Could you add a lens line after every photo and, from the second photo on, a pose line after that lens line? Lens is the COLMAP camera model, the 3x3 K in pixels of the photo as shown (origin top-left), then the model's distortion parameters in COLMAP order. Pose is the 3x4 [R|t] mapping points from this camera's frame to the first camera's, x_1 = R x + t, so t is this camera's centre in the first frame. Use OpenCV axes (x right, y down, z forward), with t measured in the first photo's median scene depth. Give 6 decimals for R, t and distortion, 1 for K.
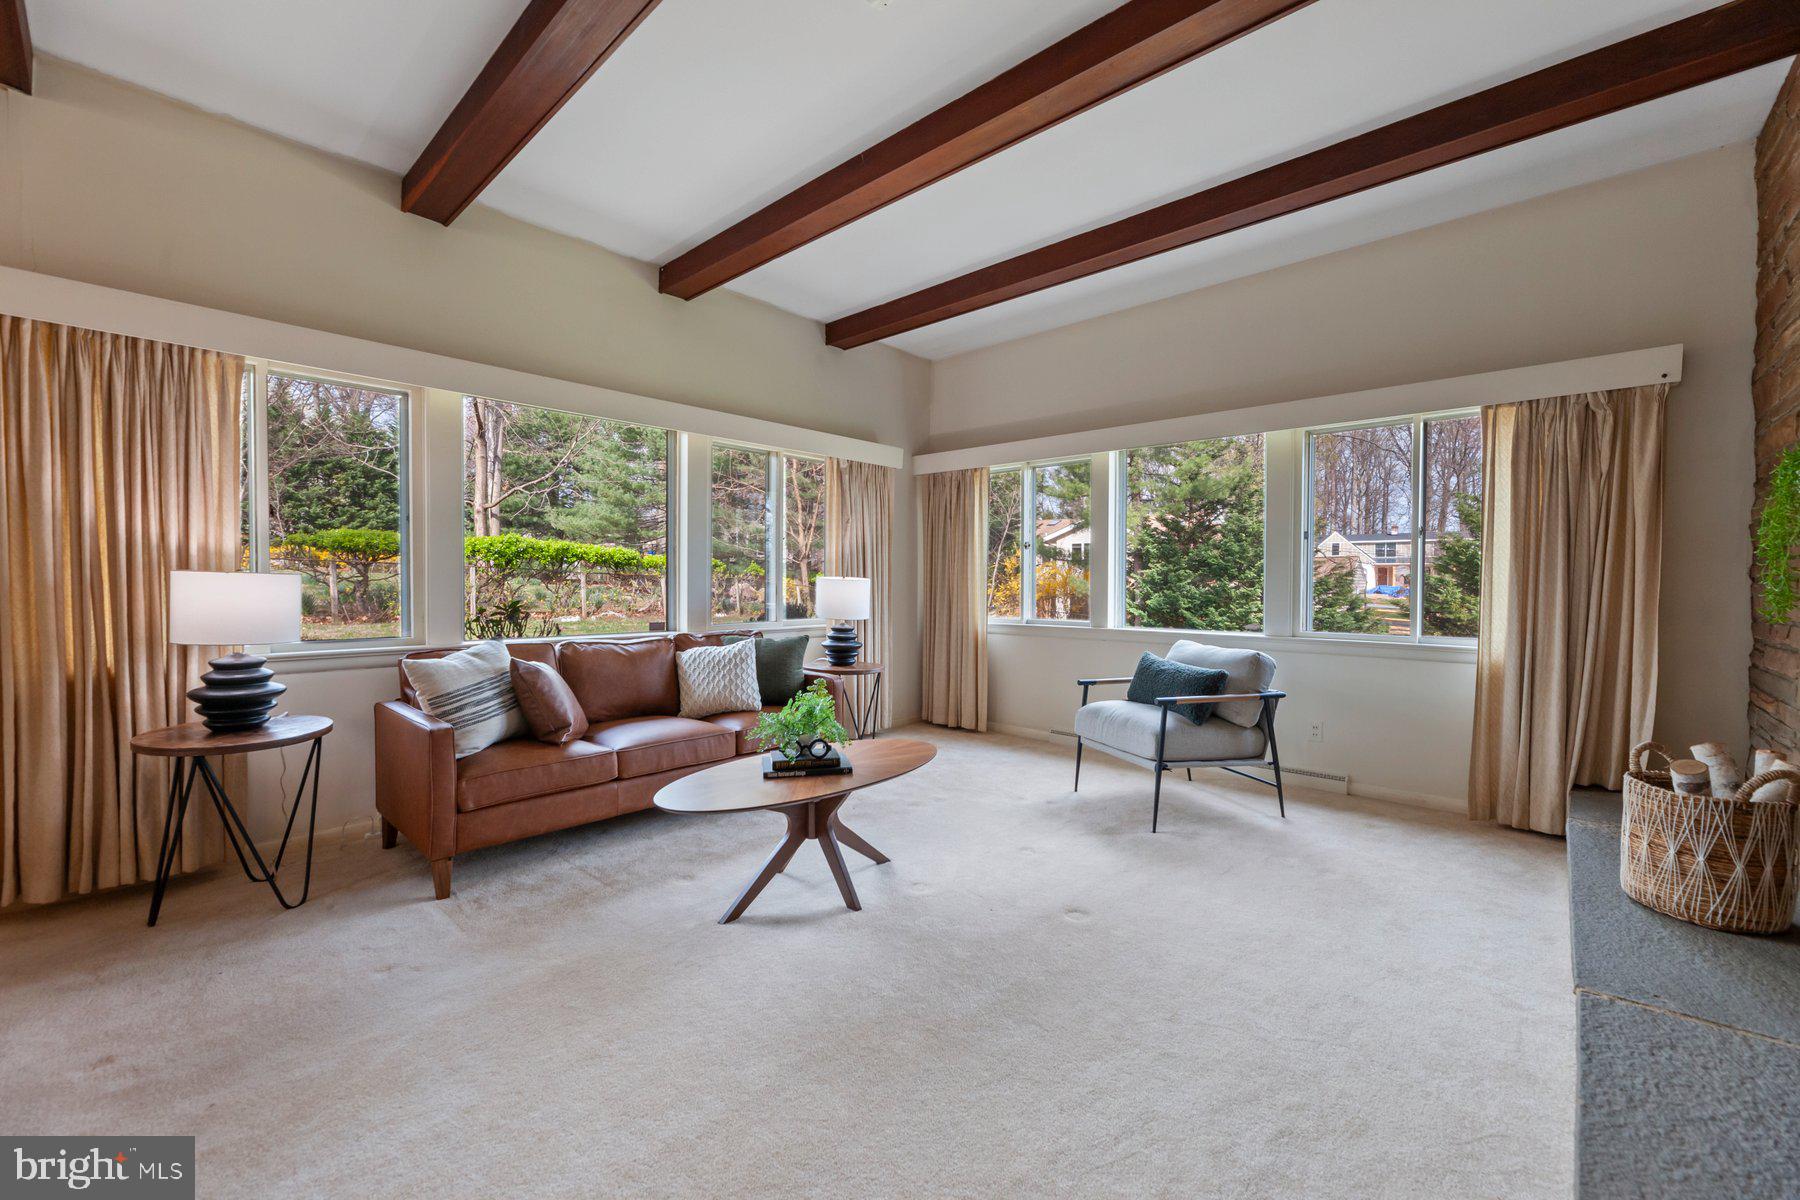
lens RADIAL K [[734.2, 0, 897.5], [0, 734.2, 598.5], [0, 0, 1]] dist [-0.001595, 0.000170]
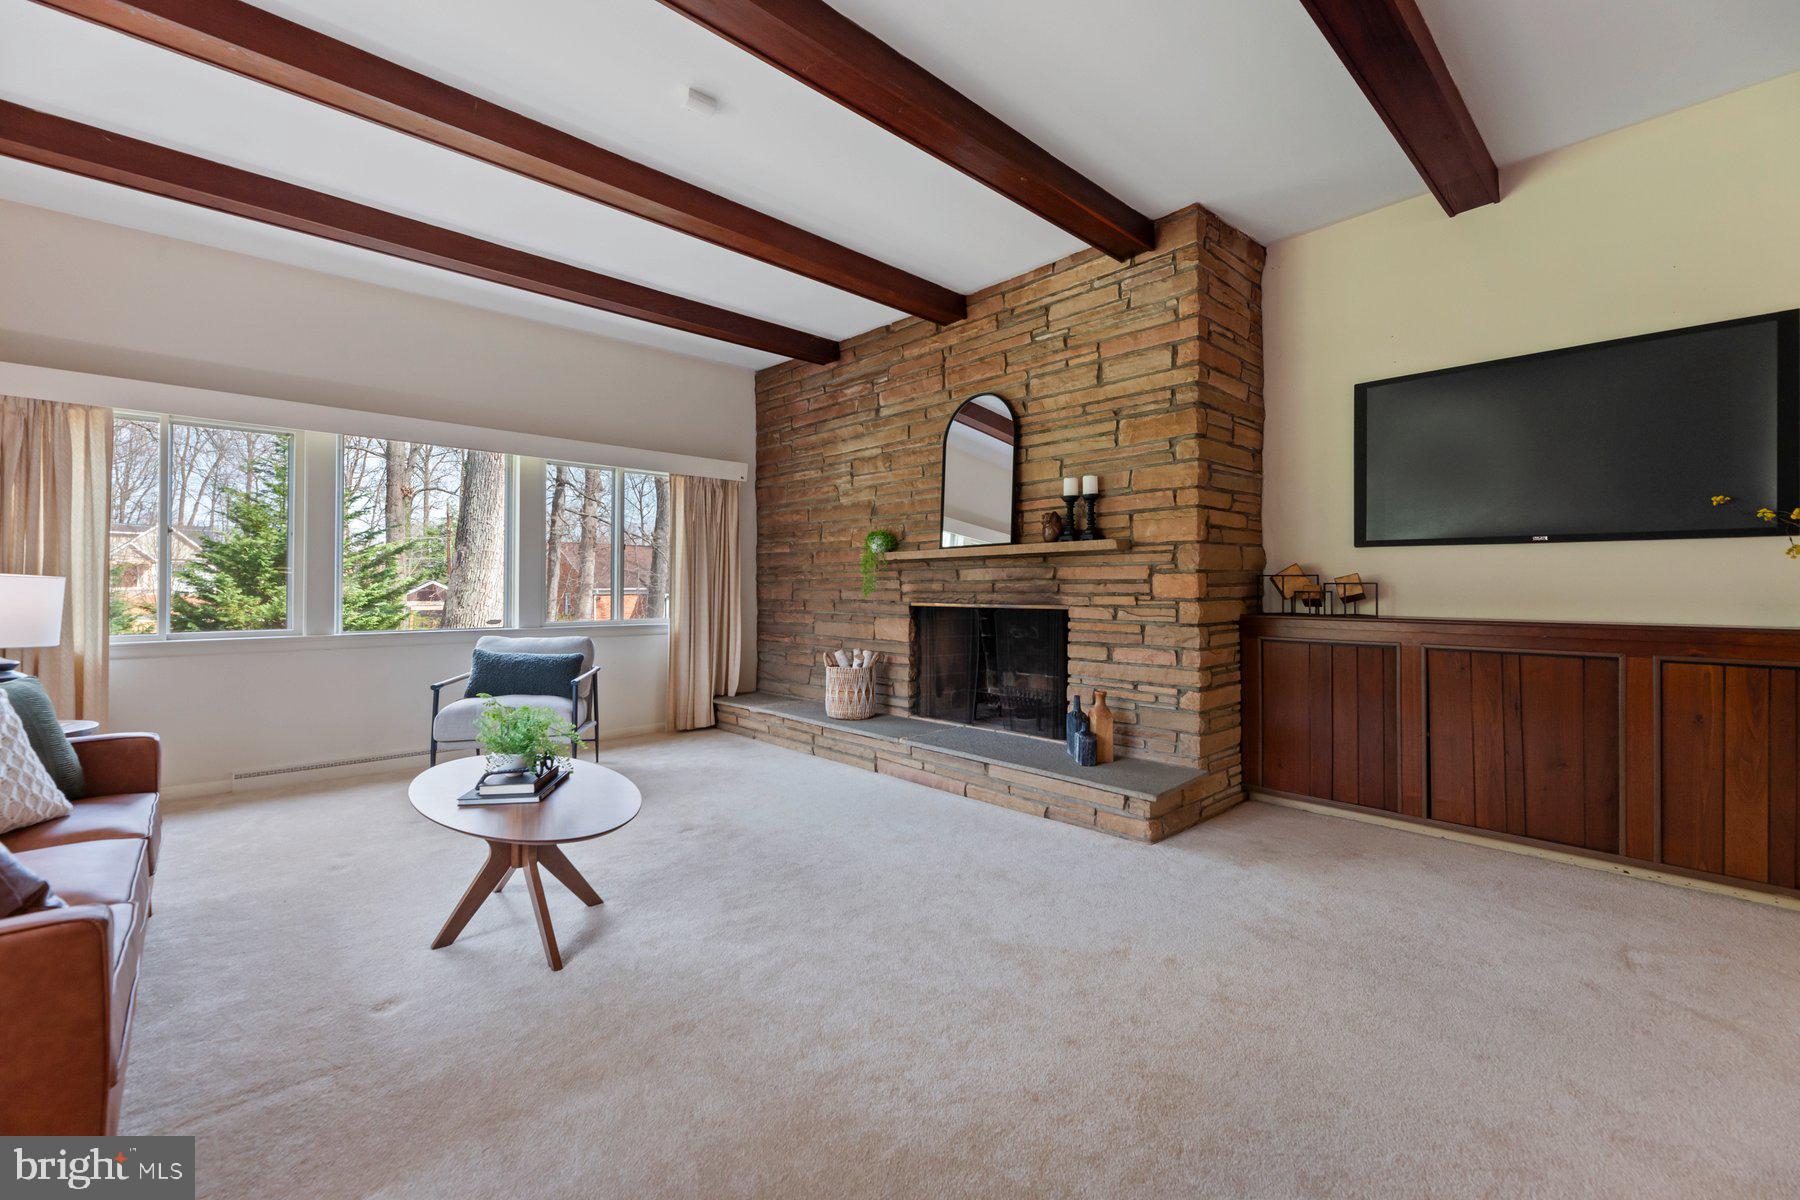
lens RADIAL K [[734.2, 0, 902.1], [0, 734.2, 587.7], [0, 0, 1]] dist [-0.001595, 0.000170]
pose [[0.079126, -0.005881, 0.996847, -0.834655], [0.021553, 0.999759, 0.004188, -0.007207], [-0.996632, 0.021153, 0.079233, 0.395629]]
